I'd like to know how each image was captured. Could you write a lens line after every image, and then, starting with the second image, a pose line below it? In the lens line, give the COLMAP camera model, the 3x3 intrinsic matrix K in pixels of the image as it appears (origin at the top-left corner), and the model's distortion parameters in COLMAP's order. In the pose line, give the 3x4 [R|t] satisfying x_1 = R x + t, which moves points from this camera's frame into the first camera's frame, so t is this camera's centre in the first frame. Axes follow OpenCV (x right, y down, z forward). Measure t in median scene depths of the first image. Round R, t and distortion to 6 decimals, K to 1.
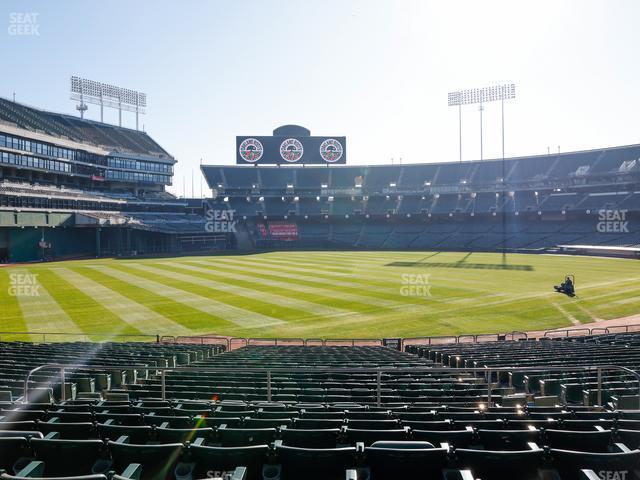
lens RADIAL K [[486.7, 0, 320.0], [0, 486.7, 240.0], [0, 0, 1]] dist [-0.118479, 0.094800]
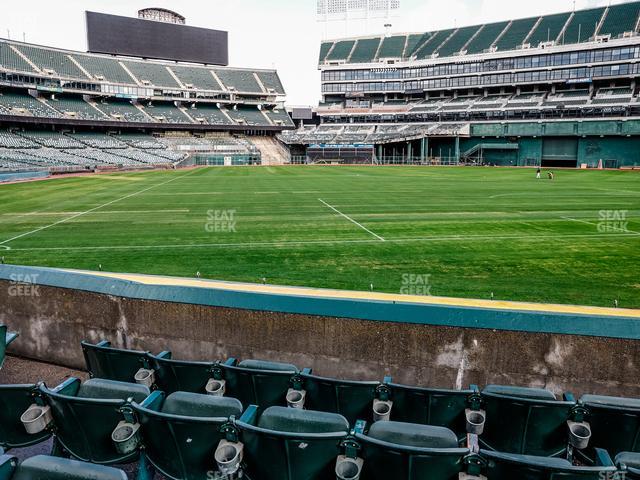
lens RADIAL K [[486.7, 0, 320.0], [0, 486.7, 240.0], [0, 0, 1]] dist [-0.118479, 0.094800]
pose [[-0.437439, 0.169885, -0.883055, 0.429347], [-0.021403, 0.979748, 0.199090, 0.003061], [0.898993, 0.105990, -0.424944, 0.606499]]
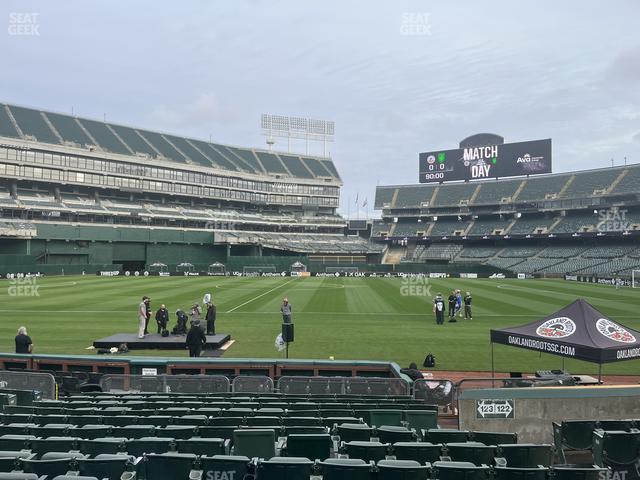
lens RADIAL K [[479.1, 0, 318.9], [0, 479.1, 244.5], [0, 0, 1]] dist [0.055647, -0.072143]
pose [[0.802240, -0.001386, -0.597000, 0.277810], [-0.031671, 0.998490, -0.044877, 0.012046], [0.596161, 0.054909, 0.800985, 0.173496]]
